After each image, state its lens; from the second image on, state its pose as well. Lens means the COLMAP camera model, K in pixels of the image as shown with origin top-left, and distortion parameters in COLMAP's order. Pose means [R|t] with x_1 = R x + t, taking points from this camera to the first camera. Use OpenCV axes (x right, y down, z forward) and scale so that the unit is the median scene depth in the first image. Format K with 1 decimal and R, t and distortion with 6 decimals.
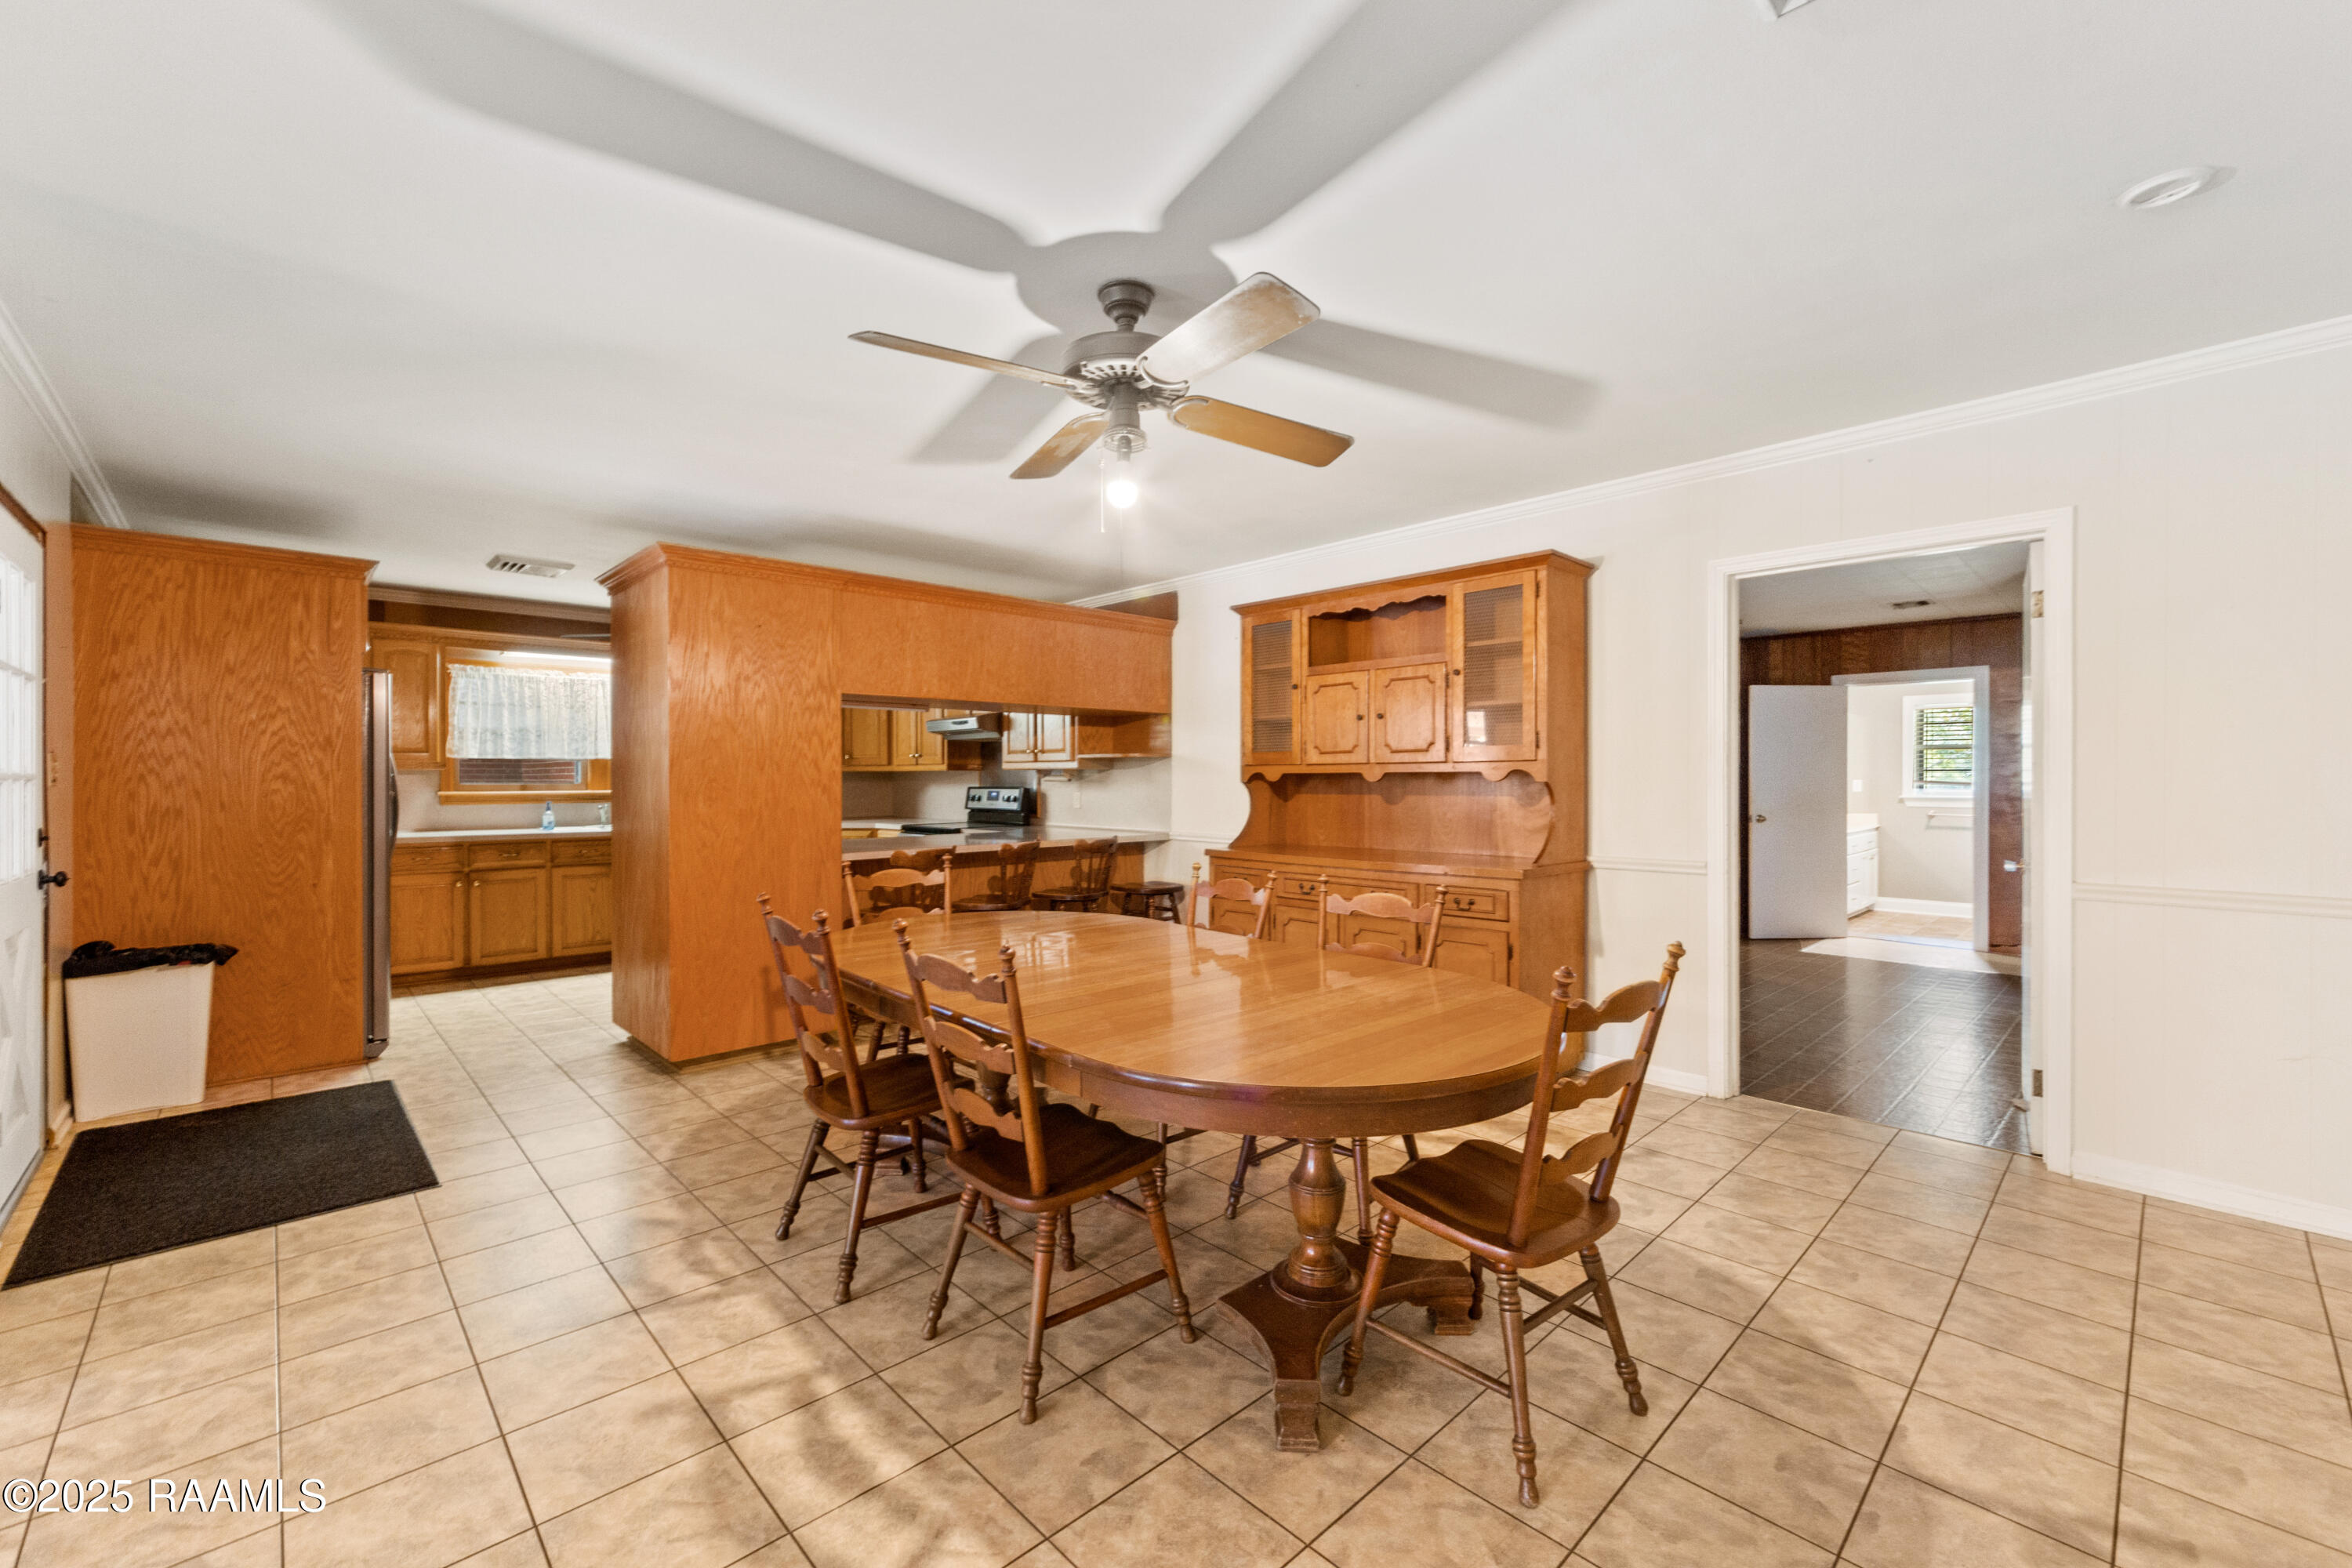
lens RADIAL K [[961.7, 0, 1176.0], [0, 961.7, 784.0], [0, 0, 1]] dist [-0.000481, -0.000050]
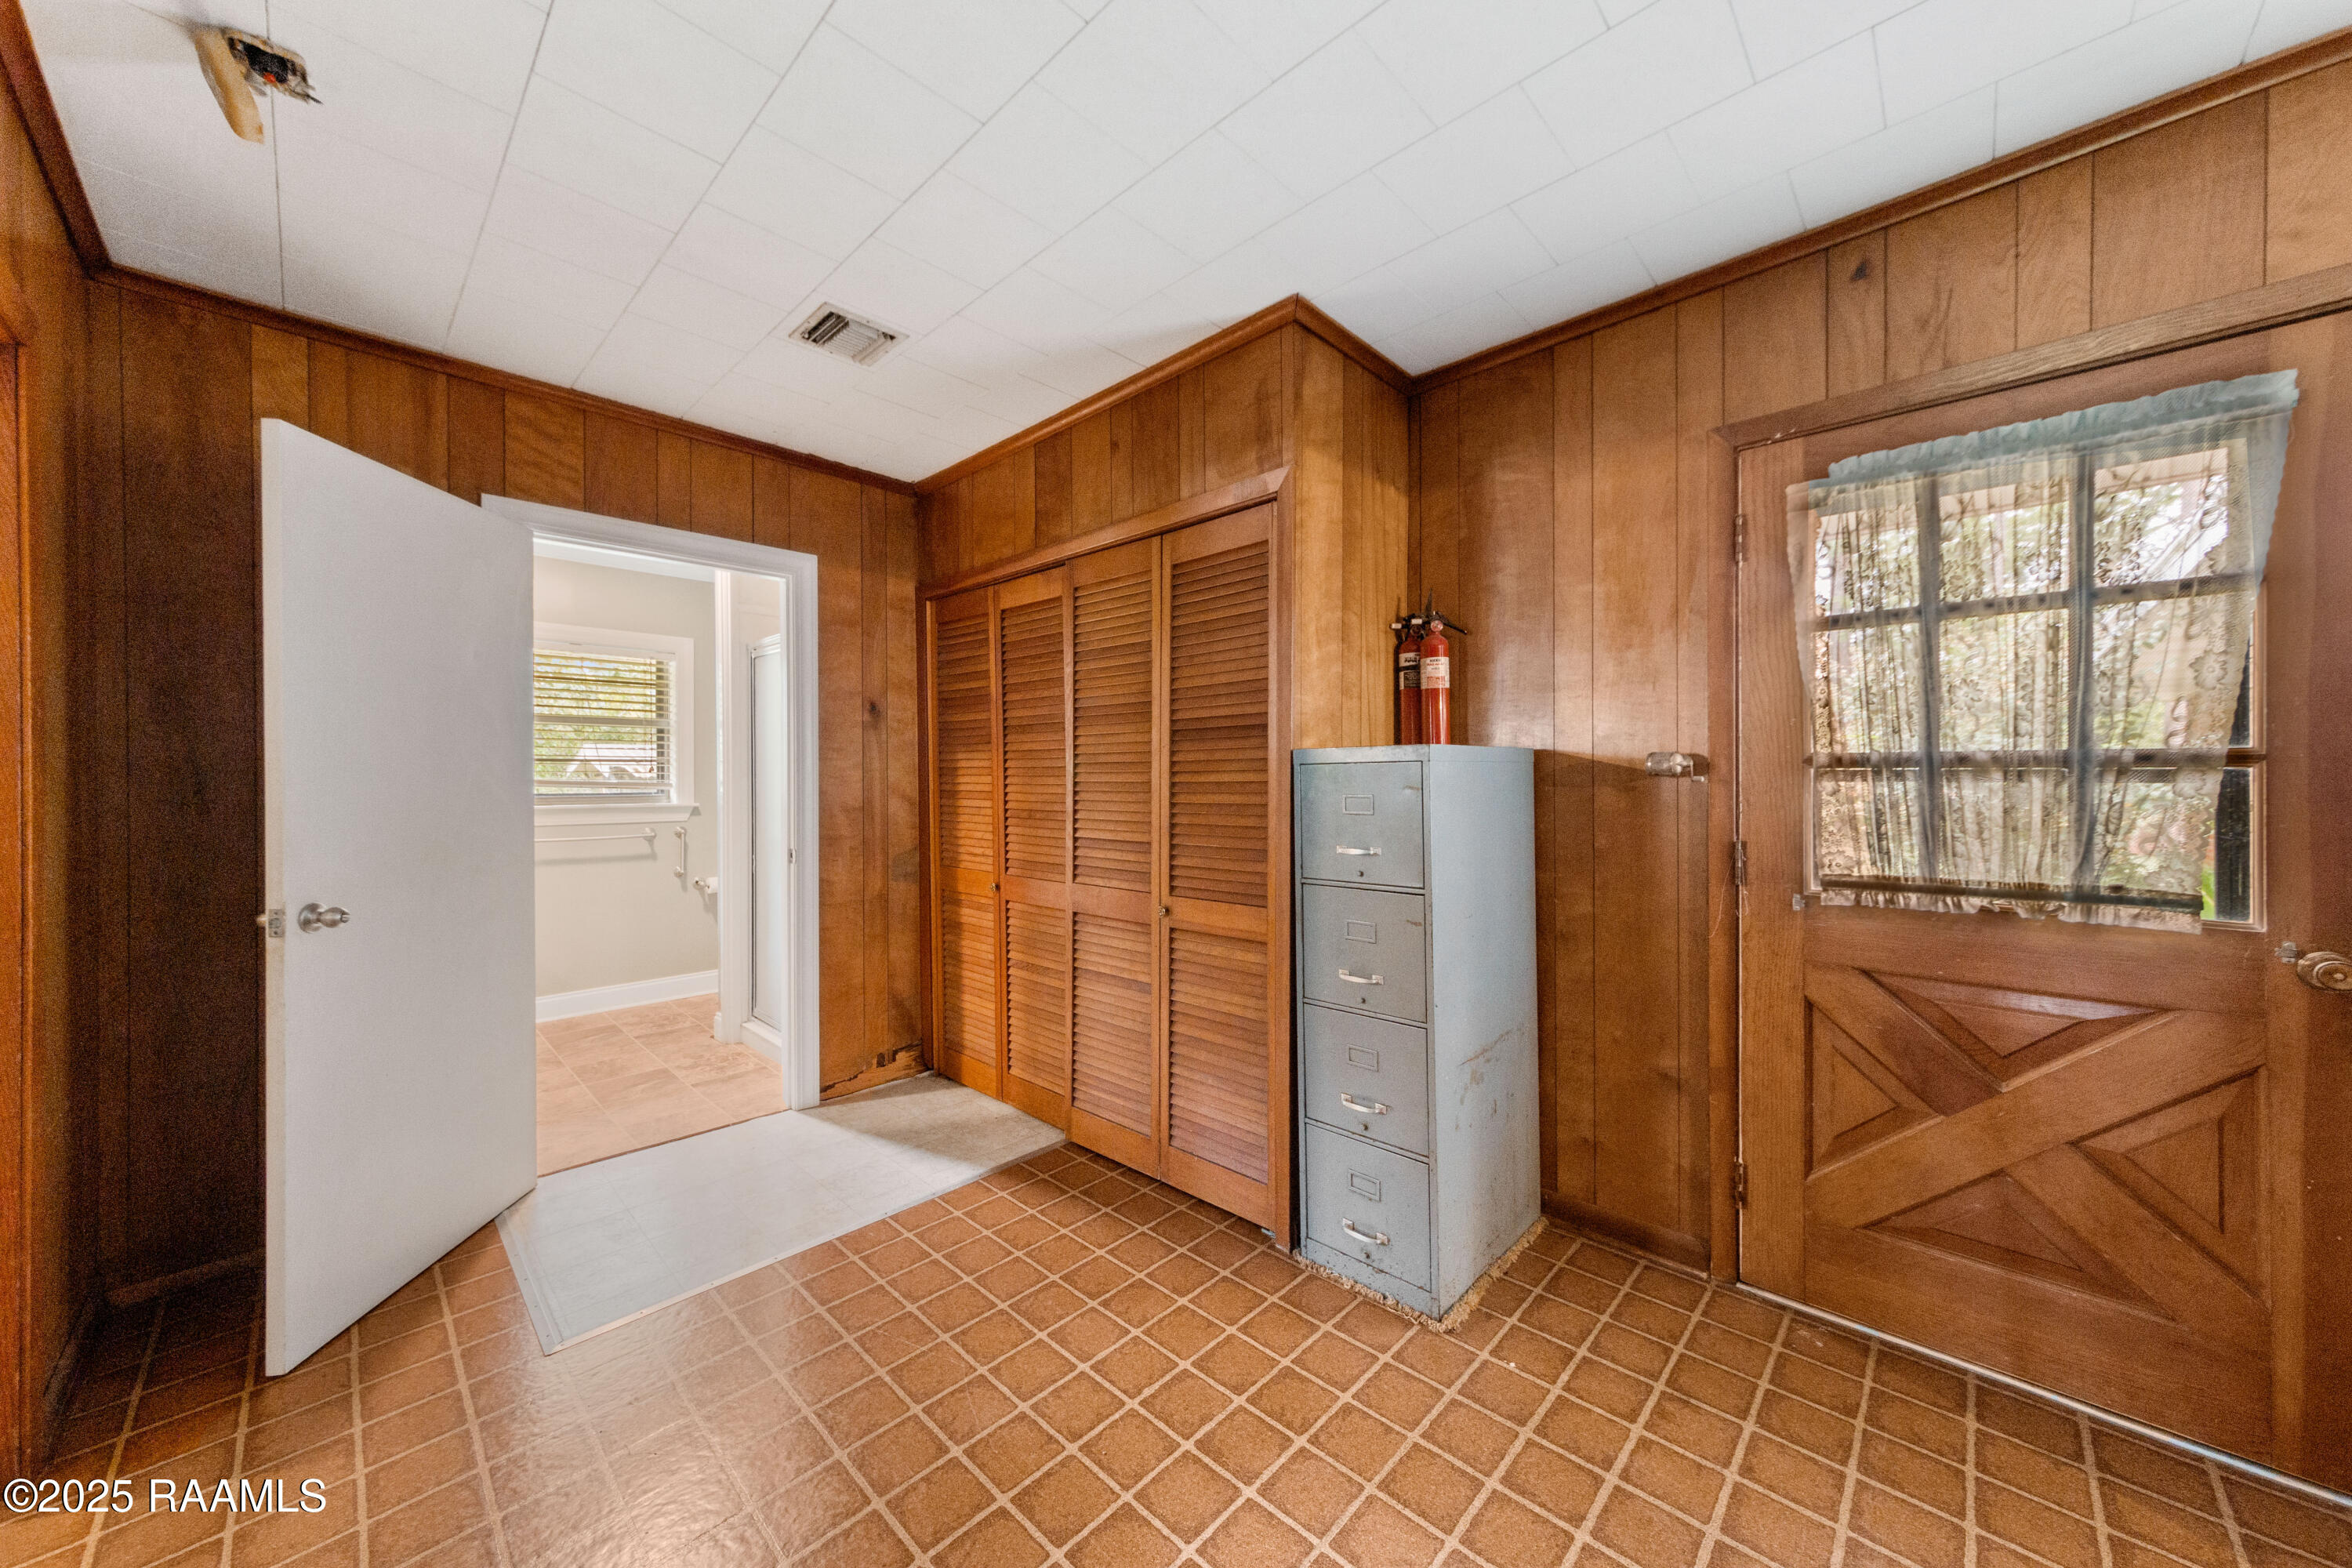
lens RADIAL K [[818.3, 0, 1176.0], [0, 818.3, 784.0], [0, 0, 1]] dist [0.000067, 0.000018]
pose [[-0.046655, -0.000072, 0.998911, 0.373112], [0.003650, 0.999993, 0.000243, -0.000204], [-0.998904, 0.003657, -0.046655, 0.780908]]
